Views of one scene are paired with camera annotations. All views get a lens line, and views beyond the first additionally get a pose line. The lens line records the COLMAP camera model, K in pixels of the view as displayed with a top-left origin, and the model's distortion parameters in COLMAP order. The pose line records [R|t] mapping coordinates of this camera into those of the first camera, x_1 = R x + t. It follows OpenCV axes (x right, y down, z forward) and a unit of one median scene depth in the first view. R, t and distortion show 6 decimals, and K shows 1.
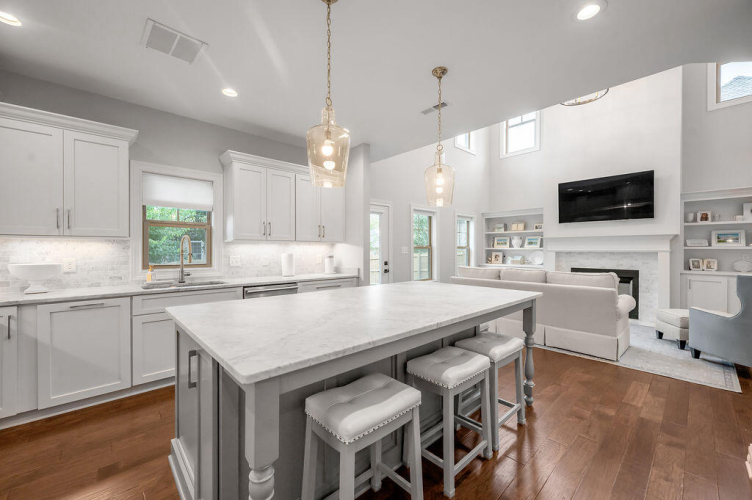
lens RADIAL K [[299.9, 0, 376.7], [0, 299.9, 249.3], [0, 0, 1]] dist [-0.001633, -0.000067]
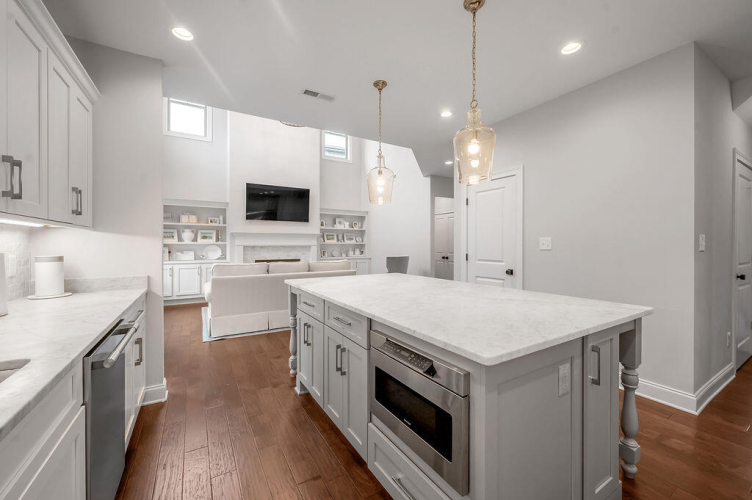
lens RADIAL K [[299.9, 0, 376.8], [0, 299.9, 247.0], [0, 0, 1]] dist [-0.001633, -0.000067]
pose [[0.198228, -0.007920, 0.980124, -0.320143], [-0.001377, 0.999964, 0.008359, 0.001947], [-0.980155, -0.003007, 0.198210, 0.282419]]
